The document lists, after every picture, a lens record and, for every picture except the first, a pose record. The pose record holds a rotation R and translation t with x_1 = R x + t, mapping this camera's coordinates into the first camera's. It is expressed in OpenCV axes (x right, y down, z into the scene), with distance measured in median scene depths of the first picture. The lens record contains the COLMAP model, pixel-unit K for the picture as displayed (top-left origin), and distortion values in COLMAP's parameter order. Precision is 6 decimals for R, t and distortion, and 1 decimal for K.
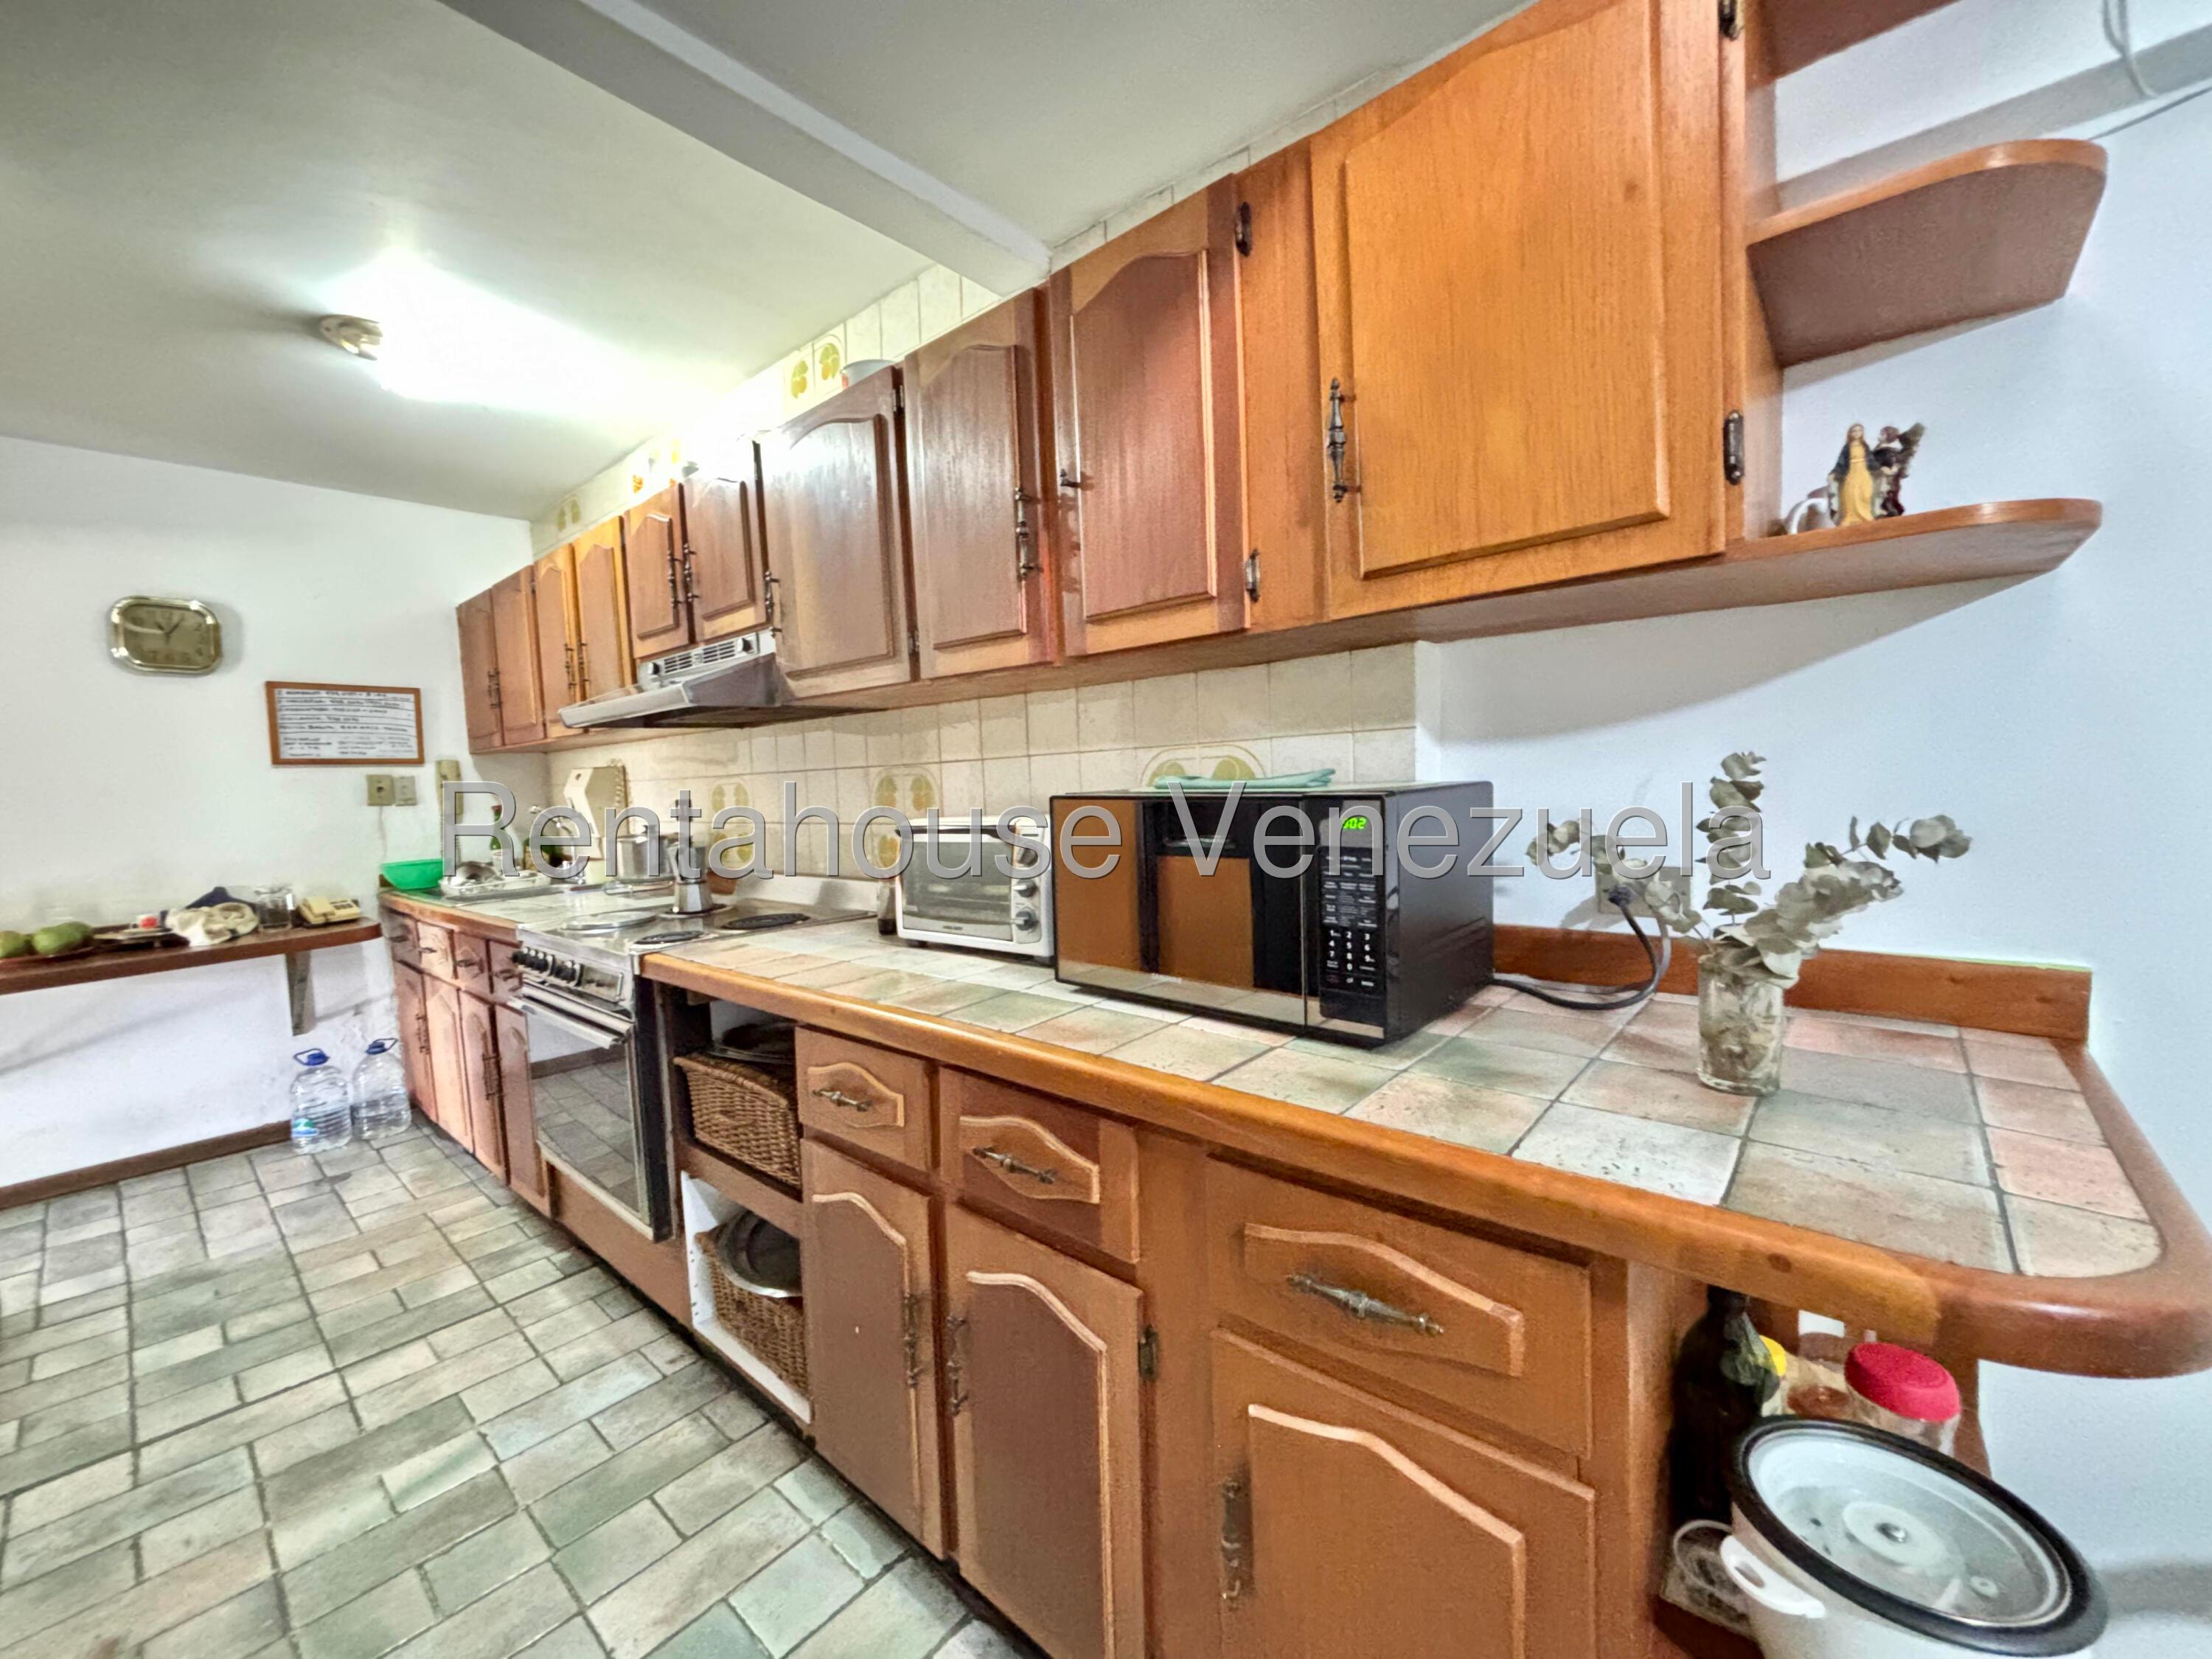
lens RADIAL K [[892.8, 0, 1106.8], [0, 892.8, 826.3], [0, 0, 1]] dist [0.002062, -0.000418]
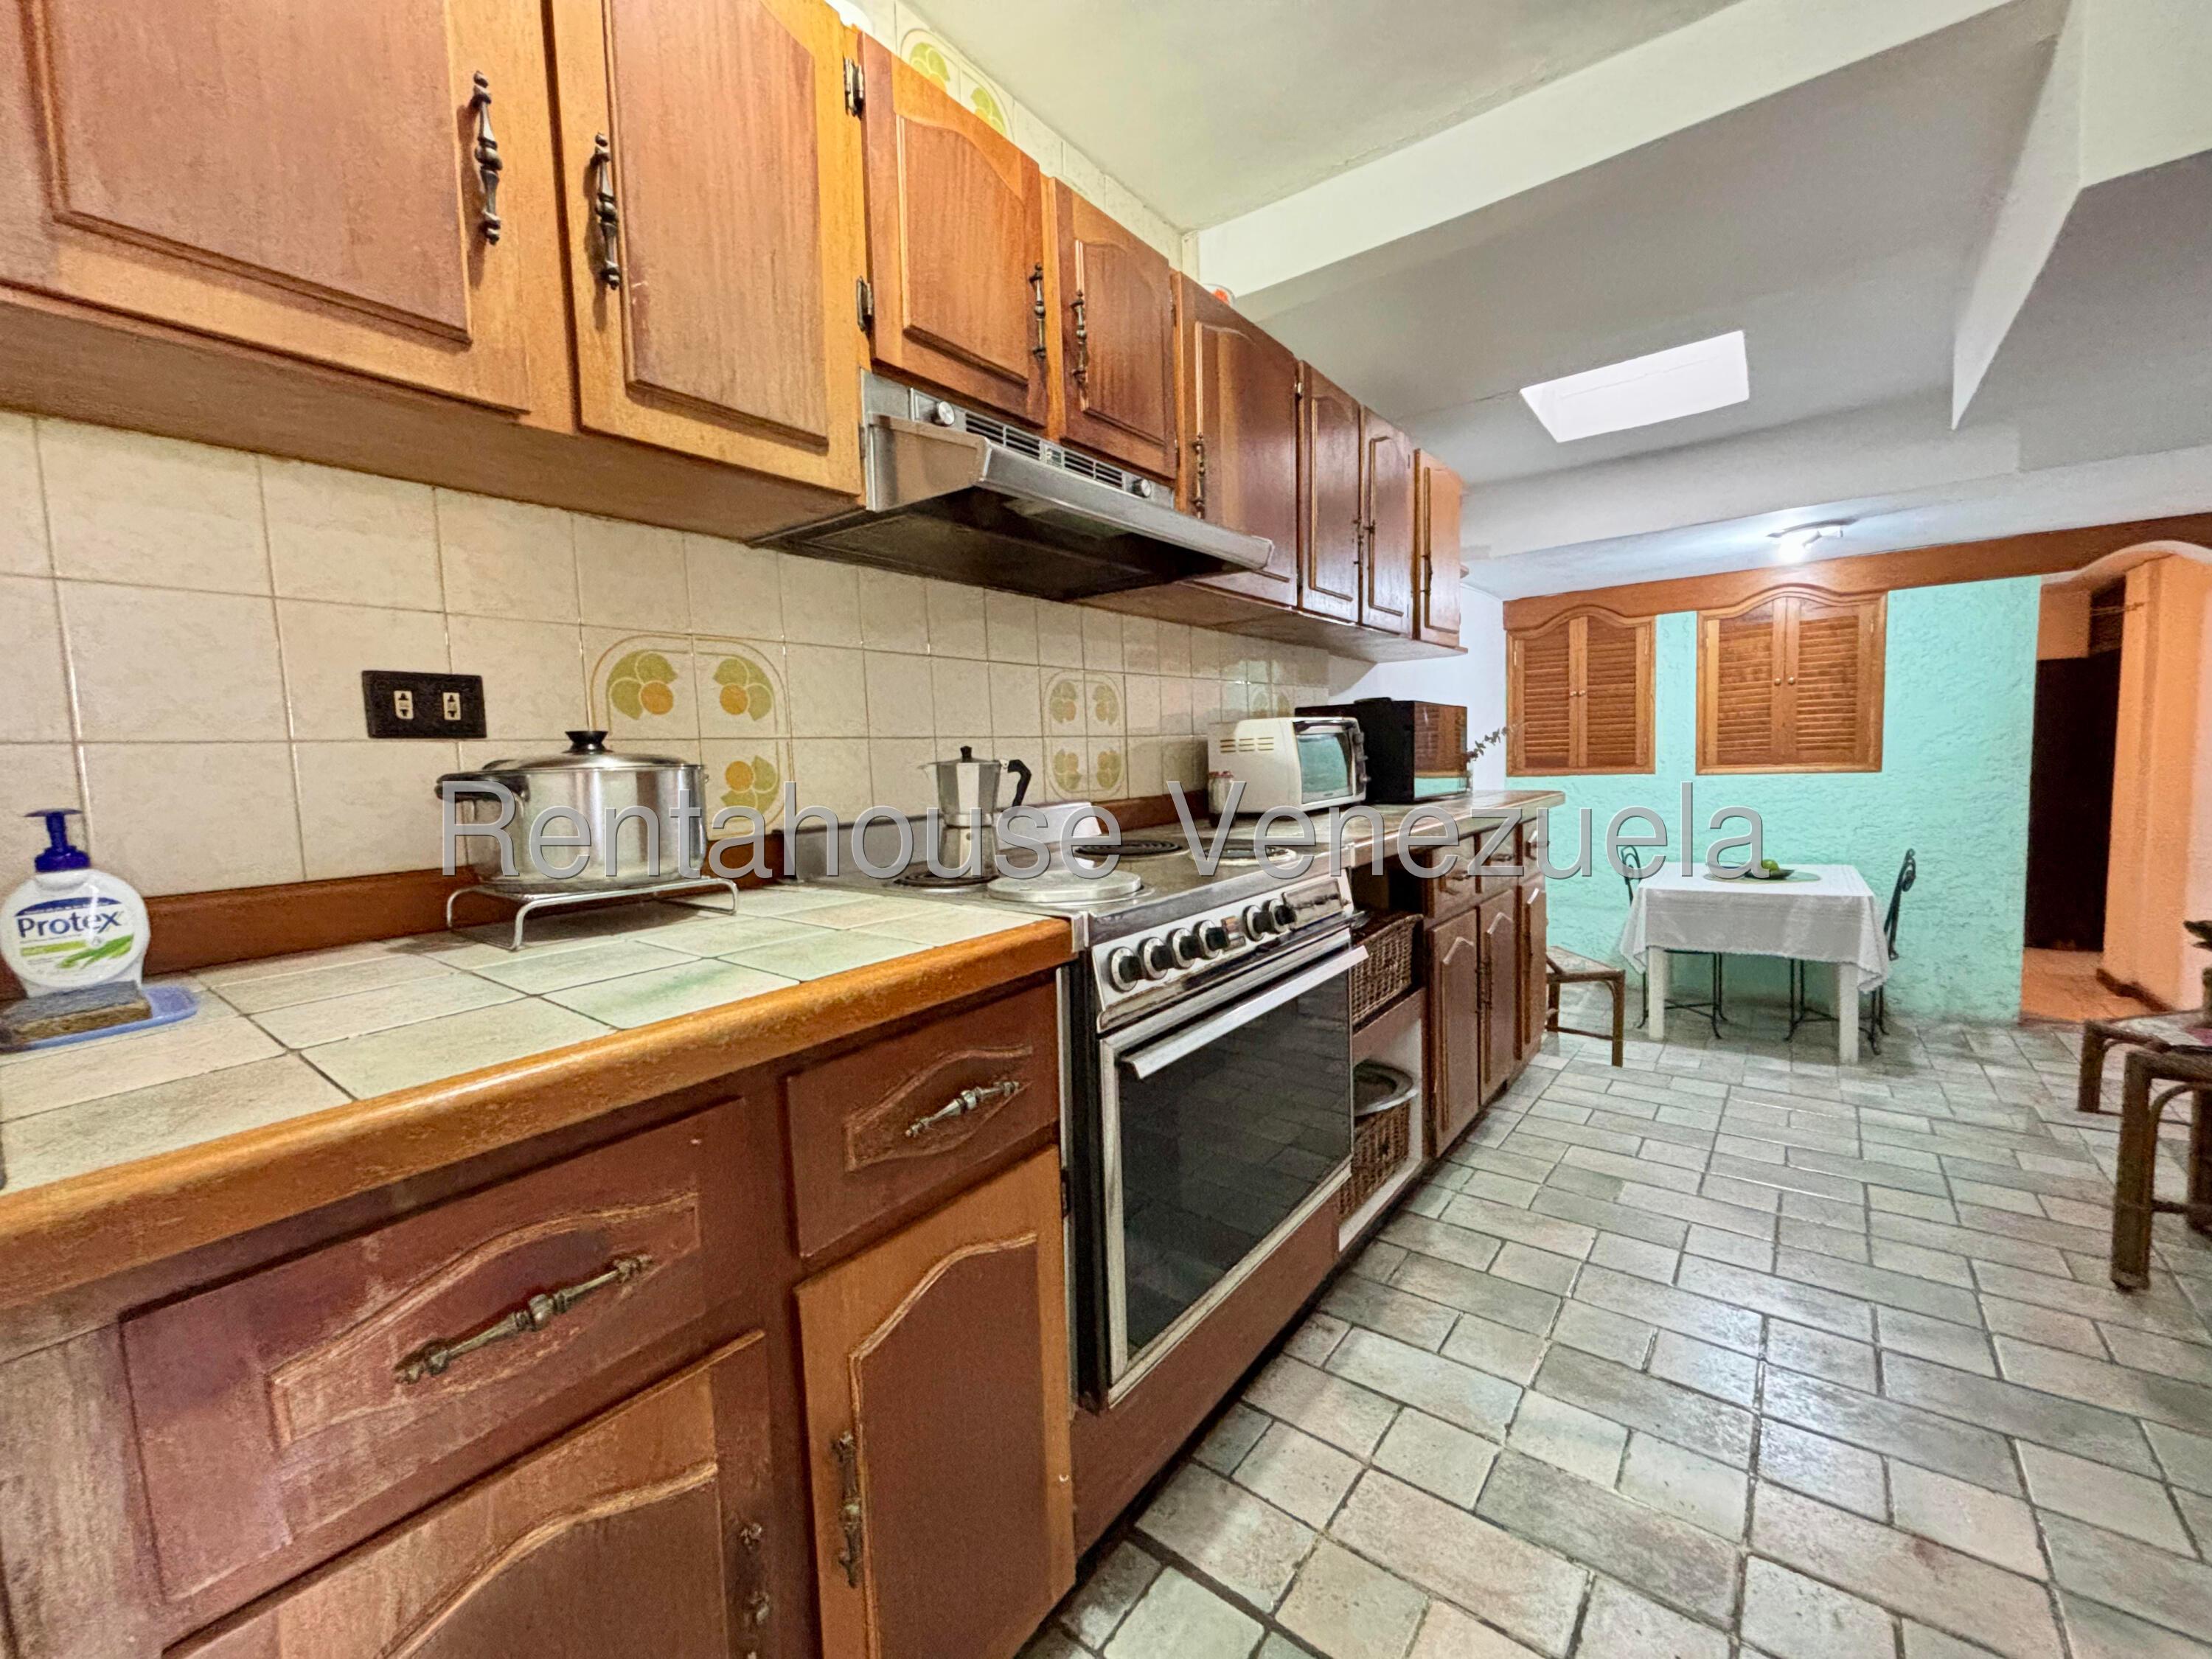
lens RADIAL K [[892.8, 0, 1106.8], [0, 892.8, 827.9], [0, 0, 1]] dist [0.002062, -0.000418]
pose [[-0.060331, -0.034003, 0.997599, -1.403177], [0.097275, 0.994462, 0.039779, 0.068732], [-0.993427, 0.099441, -0.056690, 1.296239]]
